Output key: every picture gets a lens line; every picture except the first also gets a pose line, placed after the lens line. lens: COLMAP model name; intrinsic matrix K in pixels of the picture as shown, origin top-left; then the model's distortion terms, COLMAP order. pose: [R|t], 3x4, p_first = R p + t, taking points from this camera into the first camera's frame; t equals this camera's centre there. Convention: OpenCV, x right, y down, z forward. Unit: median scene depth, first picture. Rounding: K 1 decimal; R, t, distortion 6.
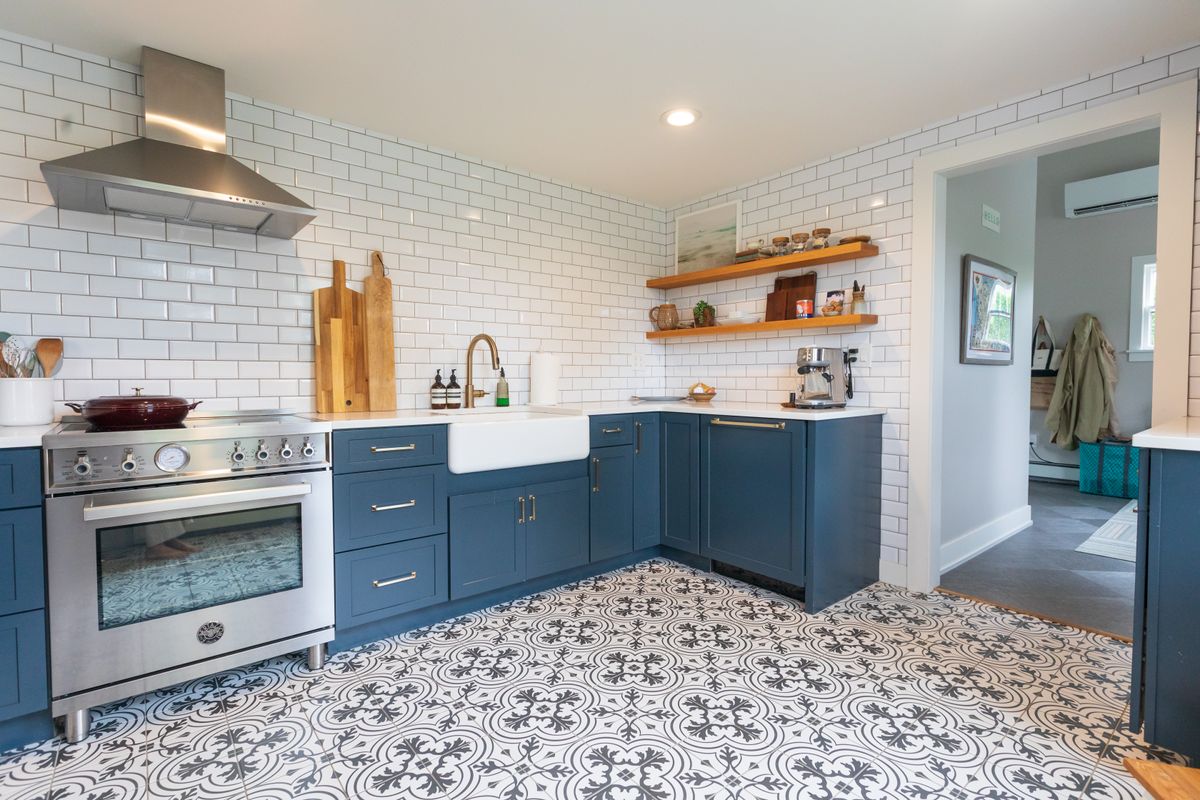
lens RADIAL K [[563.6, 0, 599.8], [0, 563.6, 396.4], [0, 0, 1]] dist [-0.000366, -0.000004]
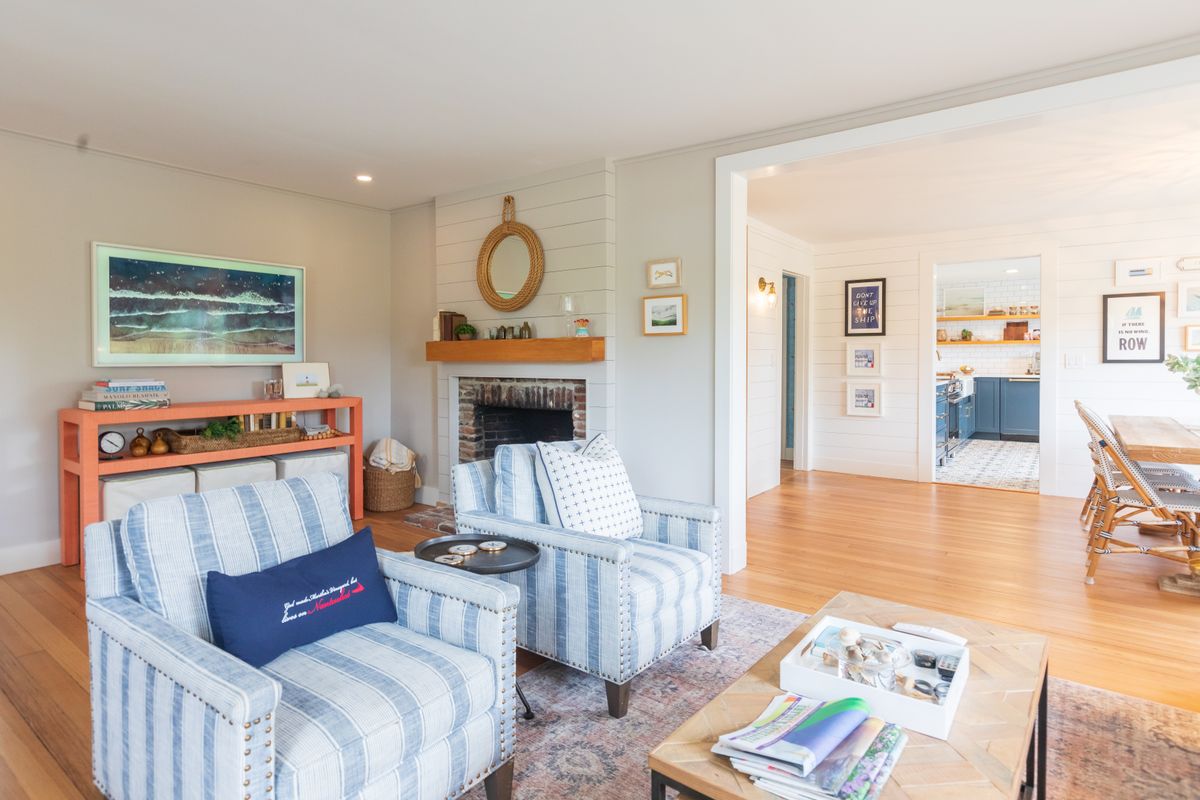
lens RADIAL K [[644.6, 0, 584.3], [0, 644.6, 374.2], [0, 0, 1]] dist [0.000243, -0.000609]
pose [[0.975674, -0.003368, 0.219201, -2.062892], [0.007929, 0.999770, -0.019929, 0.055511], [-0.219083, 0.021182, 0.975476, -1.299184]]
